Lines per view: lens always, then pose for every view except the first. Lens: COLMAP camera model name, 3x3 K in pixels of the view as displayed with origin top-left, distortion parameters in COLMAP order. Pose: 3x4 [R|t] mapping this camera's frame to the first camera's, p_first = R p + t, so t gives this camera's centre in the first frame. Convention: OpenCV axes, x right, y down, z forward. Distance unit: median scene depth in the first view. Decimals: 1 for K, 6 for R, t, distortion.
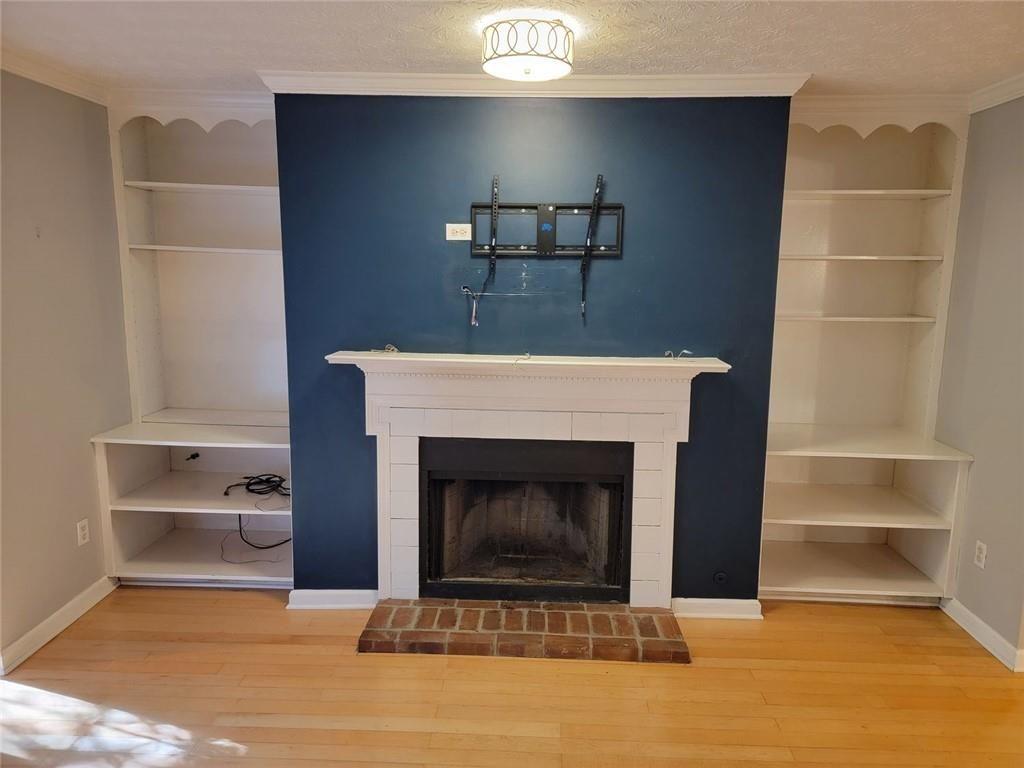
lens RADIAL K [[704.5, 0, 512.7], [0, 704.5, 381.6], [0, 0, 1]] dist [0.071184, -0.029733]
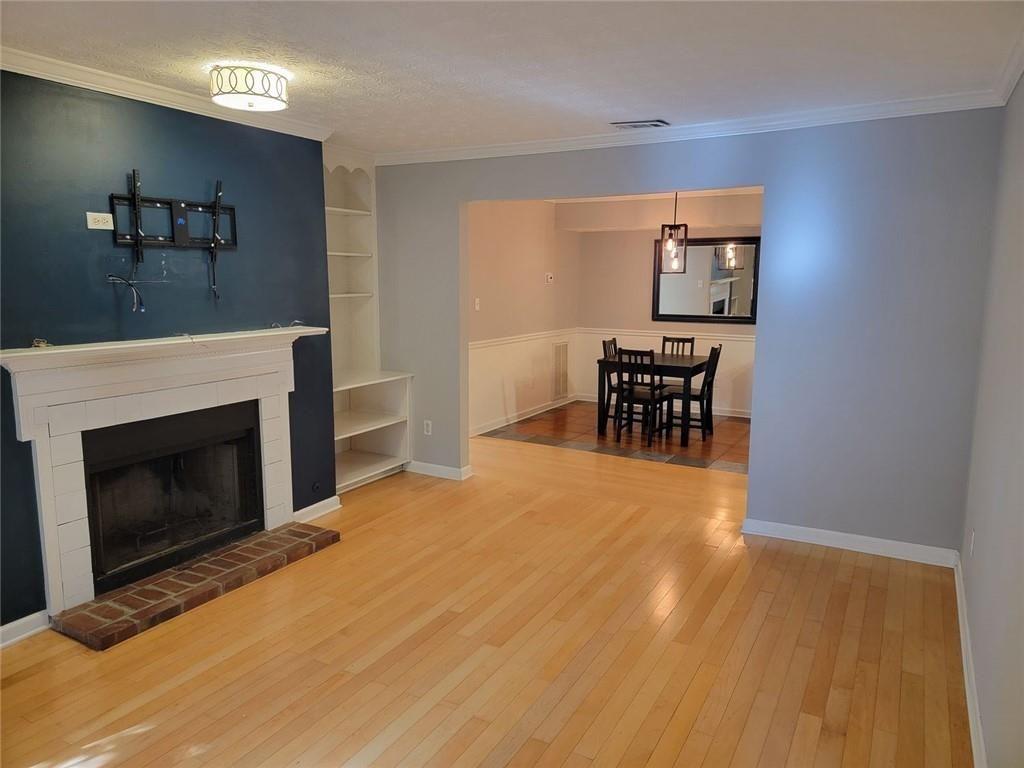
lens RADIAL K [[704.5, 0, 515.6], [0, 704.5, 384.1], [0, 0, 1]] dist [0.071184, -0.029733]
pose [[0.464356, -0.152493, 0.872421, -0.721086], [0.140401, 0.985283, 0.097490, 0.001907], [-0.874449, 0.077218, 0.478933, 0.001394]]
